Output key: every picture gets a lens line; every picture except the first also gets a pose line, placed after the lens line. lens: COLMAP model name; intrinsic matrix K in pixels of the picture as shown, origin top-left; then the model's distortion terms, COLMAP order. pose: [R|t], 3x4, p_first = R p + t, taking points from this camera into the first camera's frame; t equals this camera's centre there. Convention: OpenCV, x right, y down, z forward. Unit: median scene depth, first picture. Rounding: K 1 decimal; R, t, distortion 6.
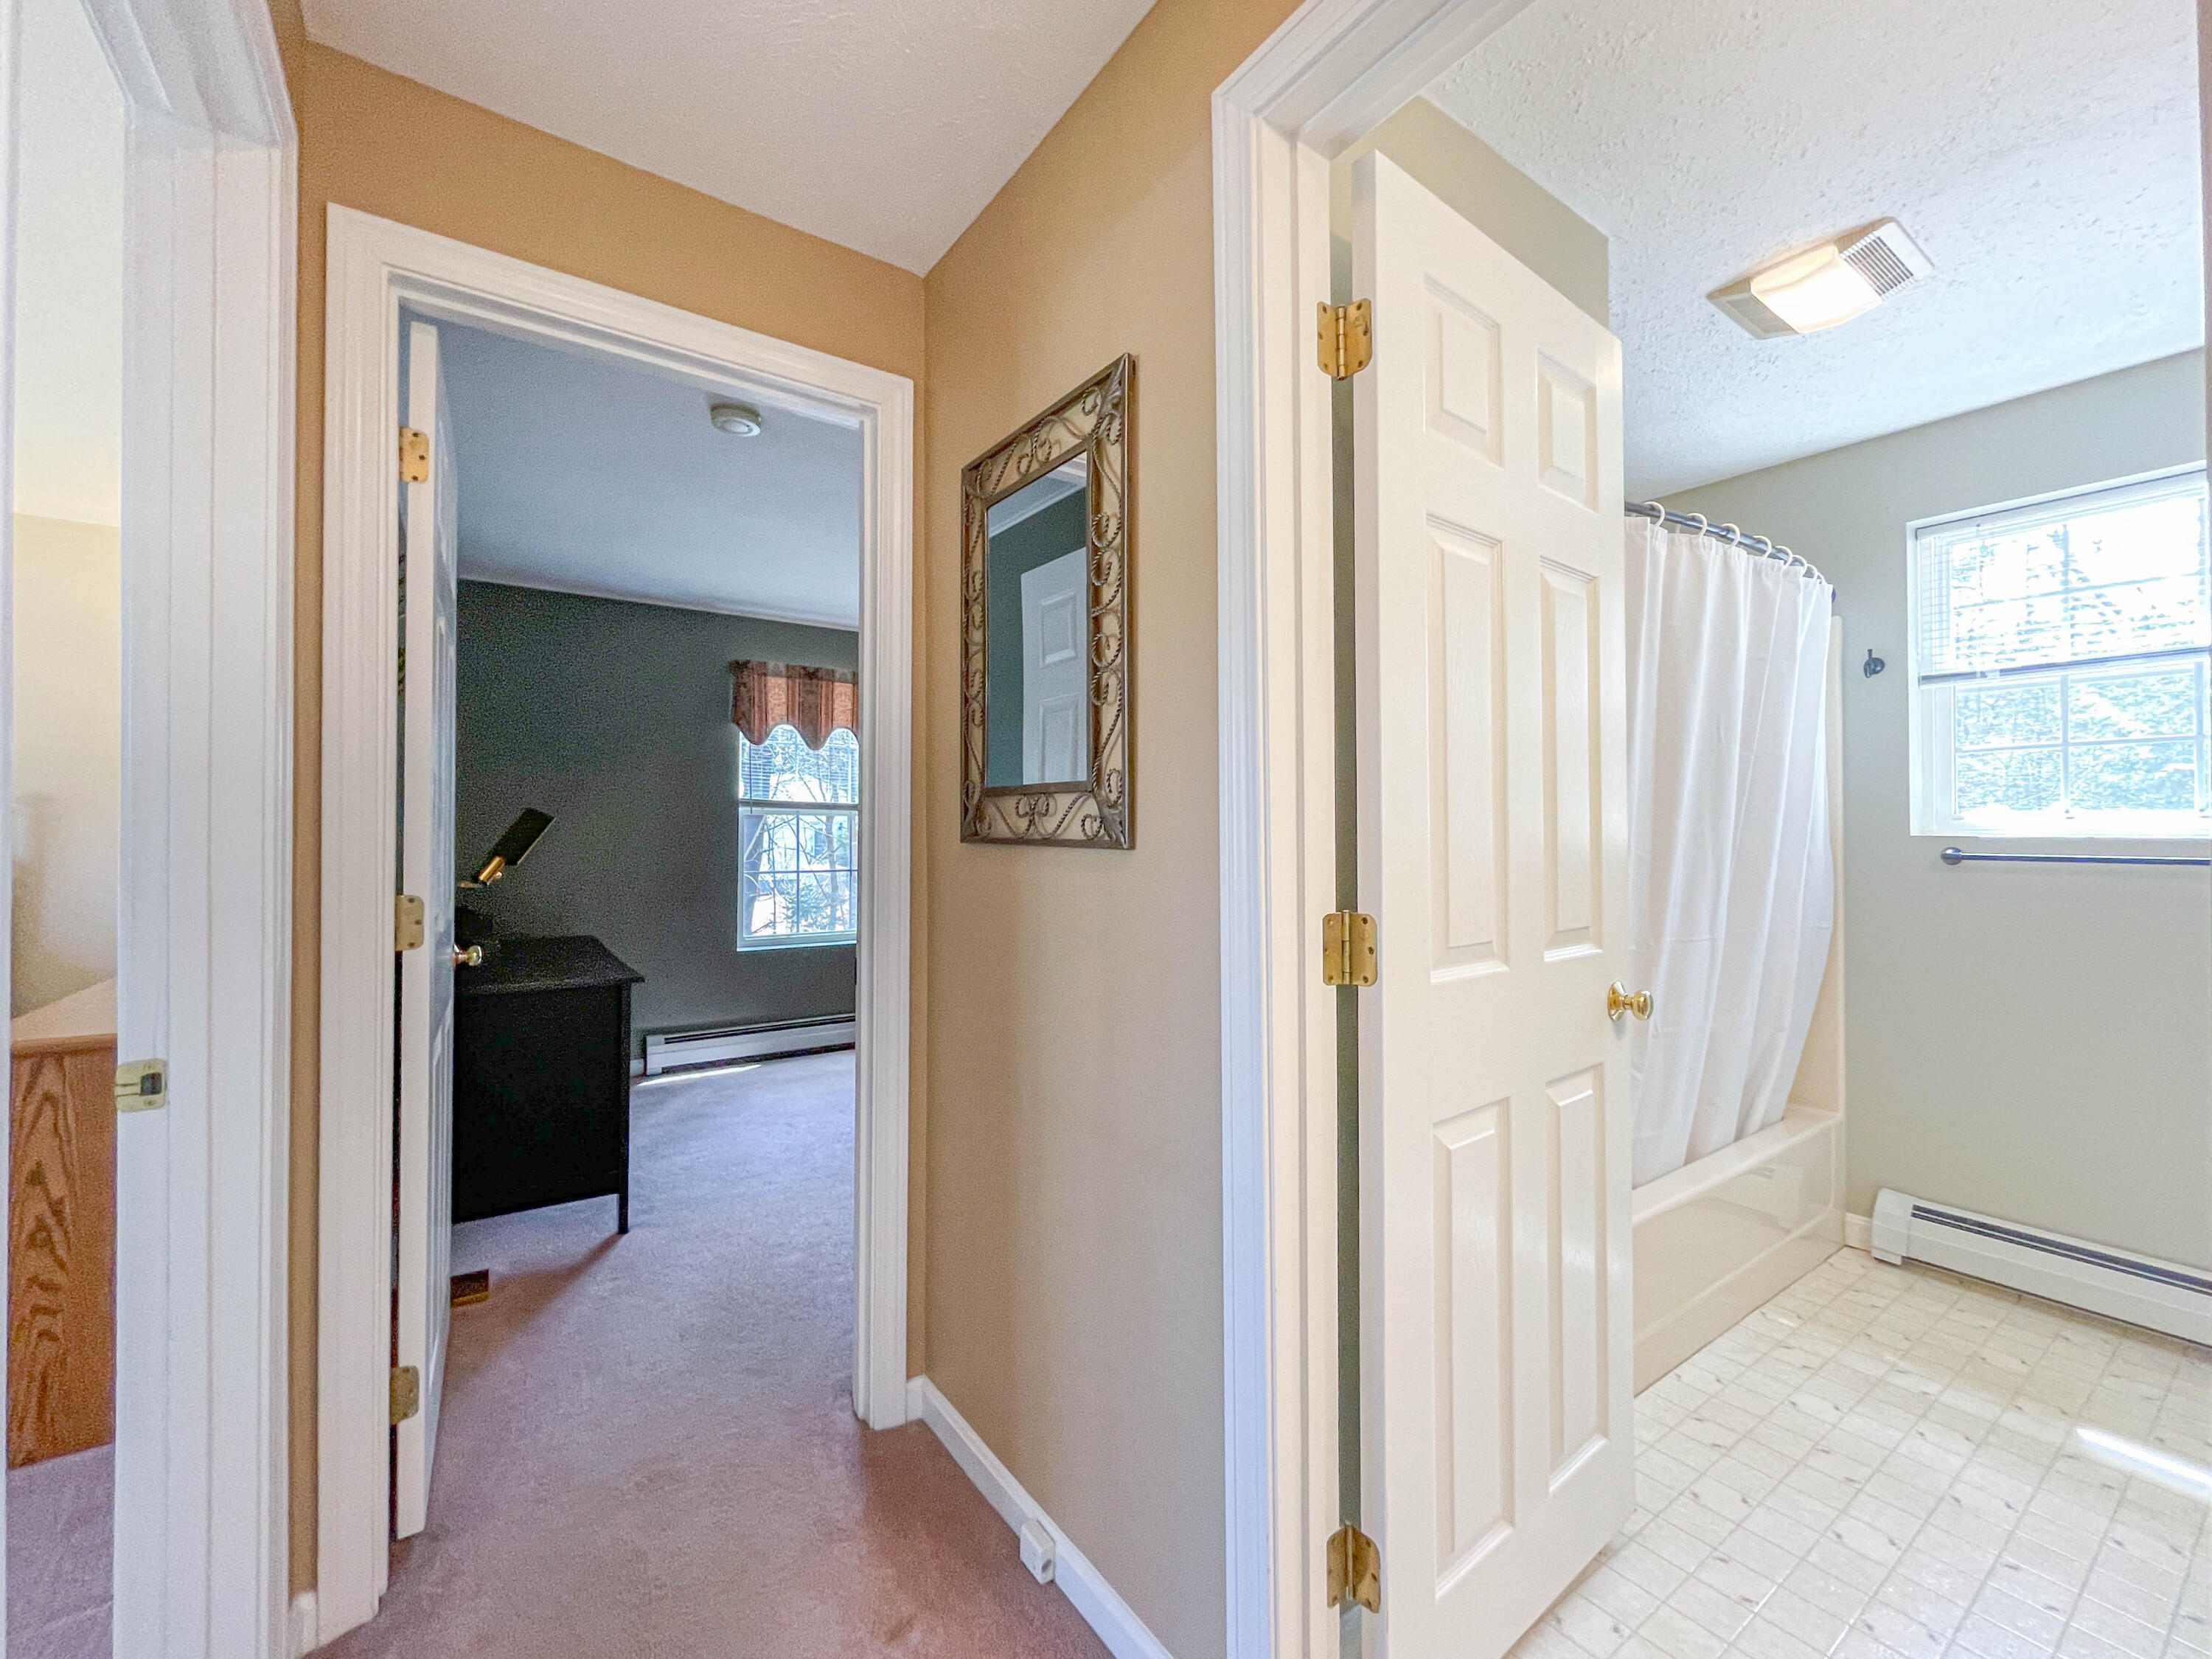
lens RADIAL K [[893.1, 0, 1105.5], [0, 893.1, 822.2], [0, 0, 1]] dist [0.000949, 0.000053]
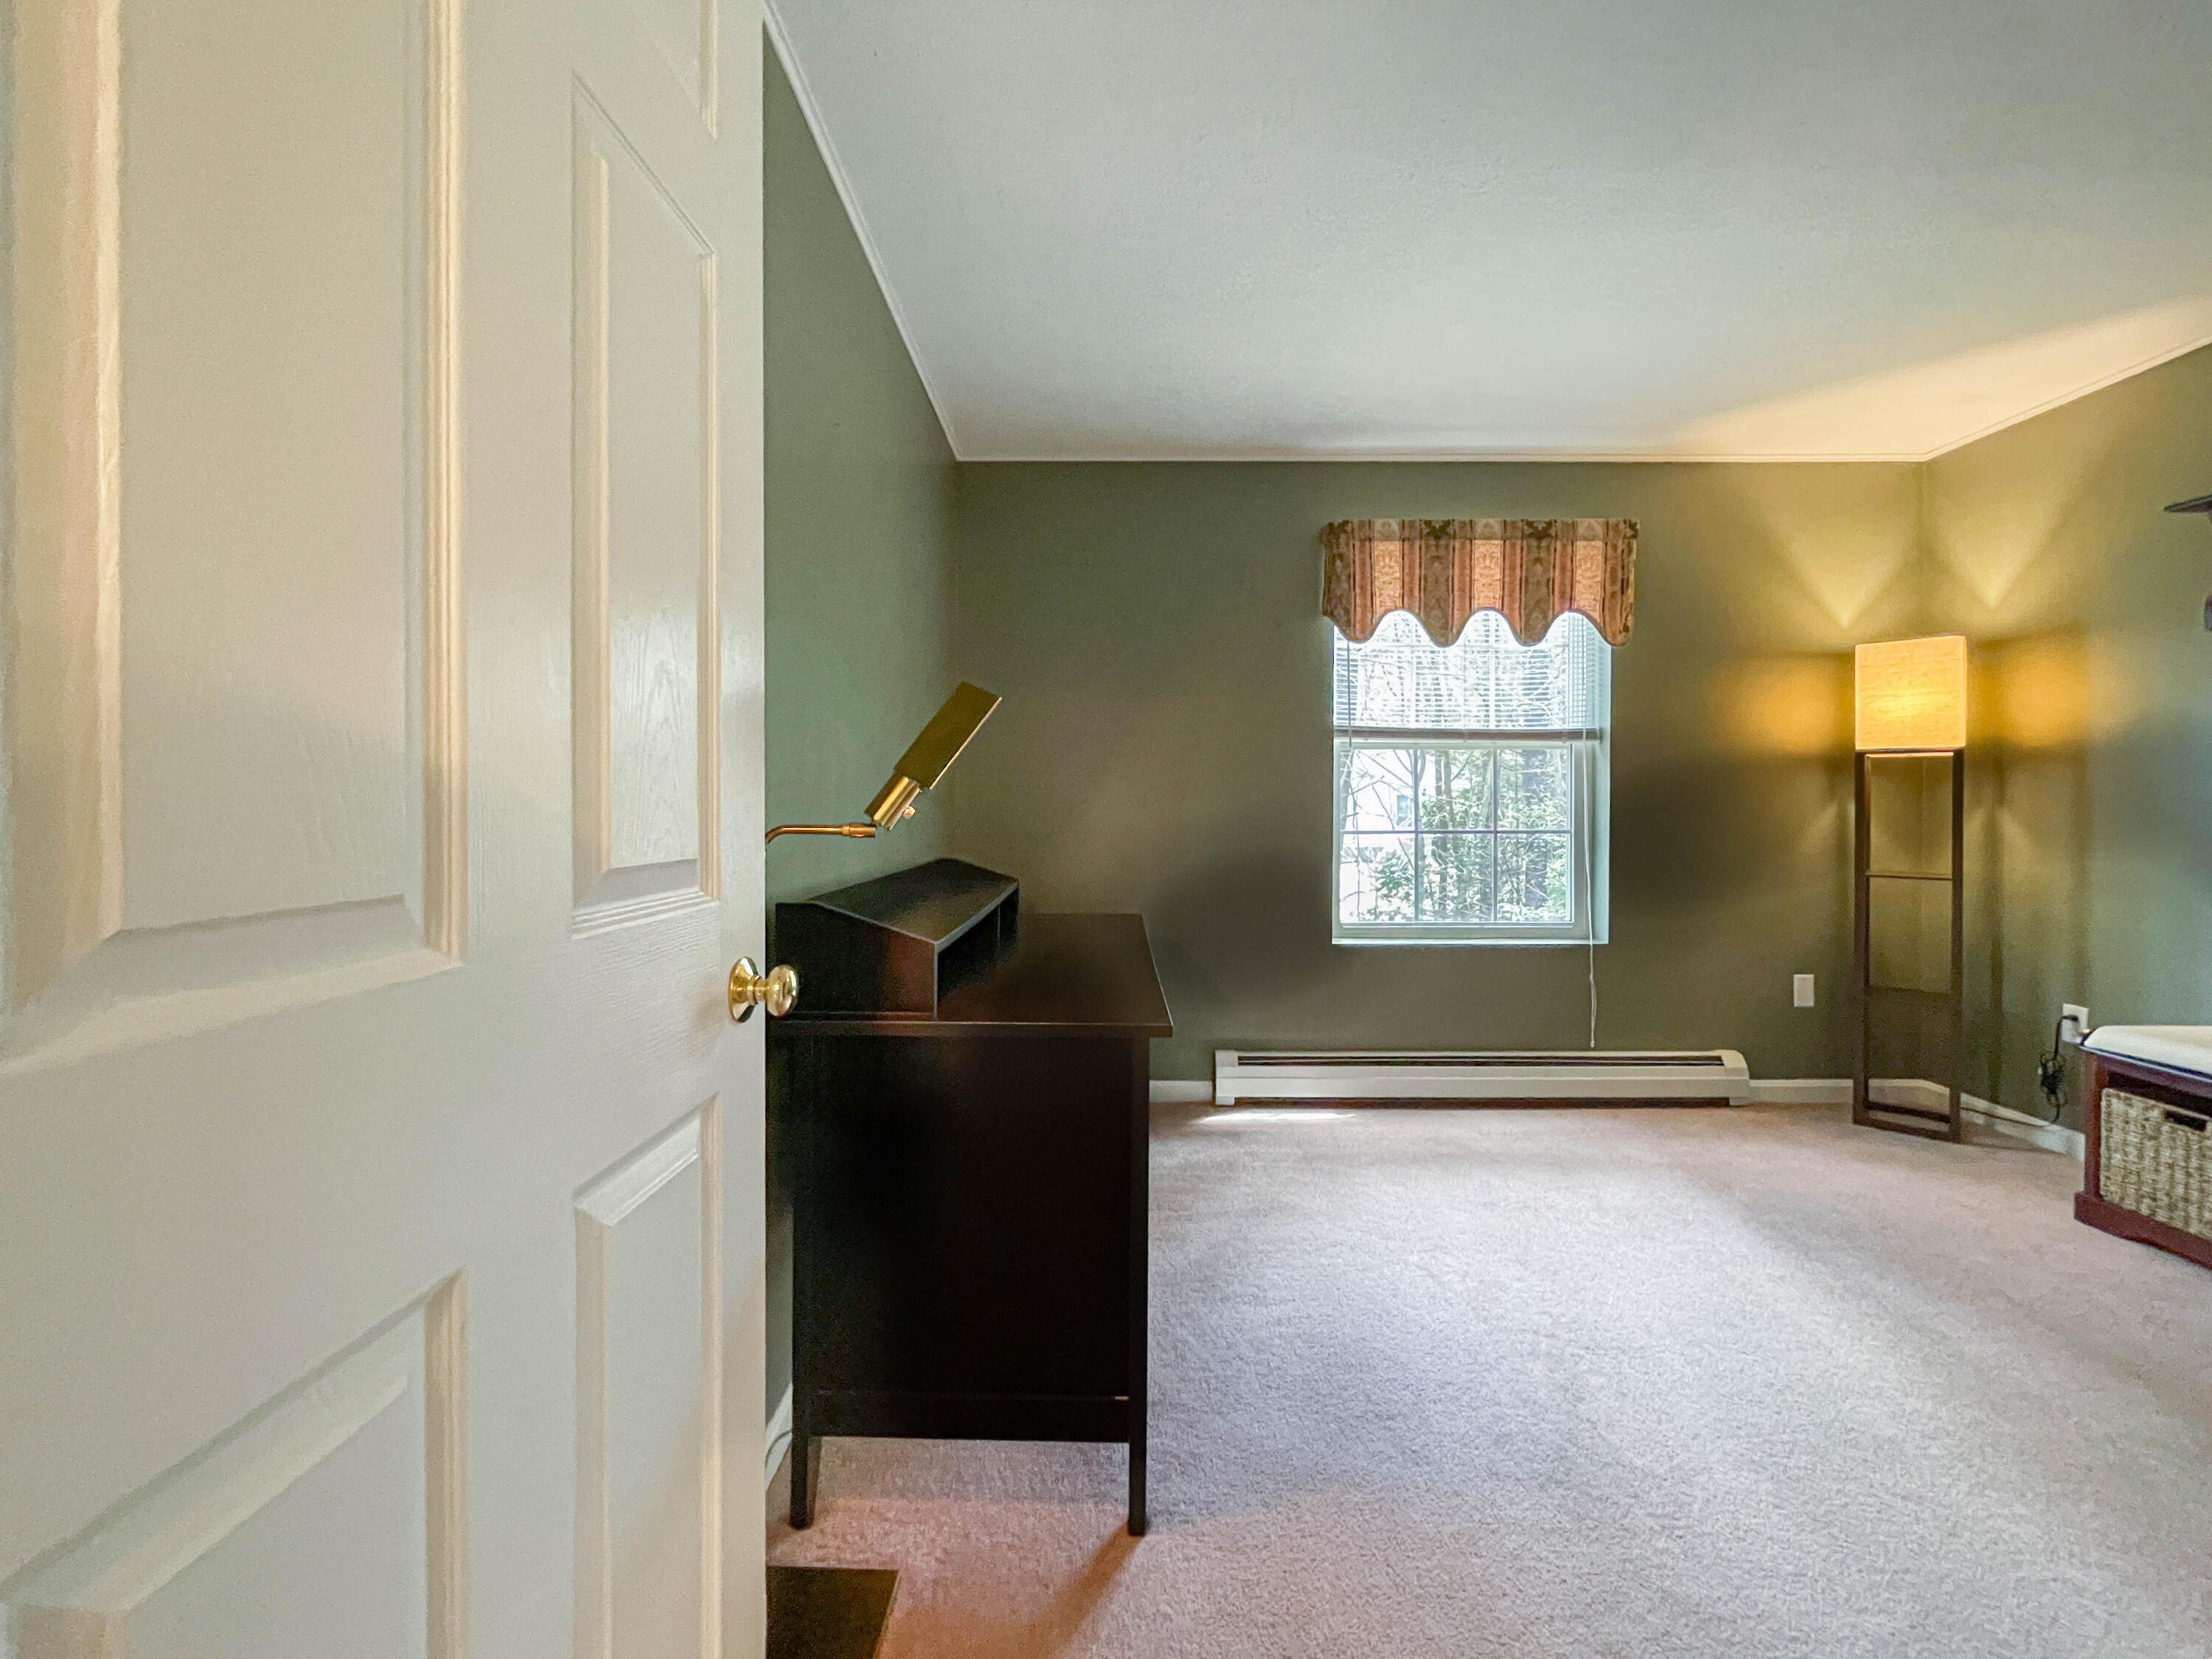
lens RADIAL K [[893.1, 0, 1105.5], [0, 893.1, 822.2], [0, 0, 1]] dist [0.000949, 0.000053]
pose [[0.810964, 0.010092, -0.585009, -0.148630], [0.010183, 0.999456, 0.031358, 0.025722], [0.585007, -0.031388, 0.810420, 0.334307]]
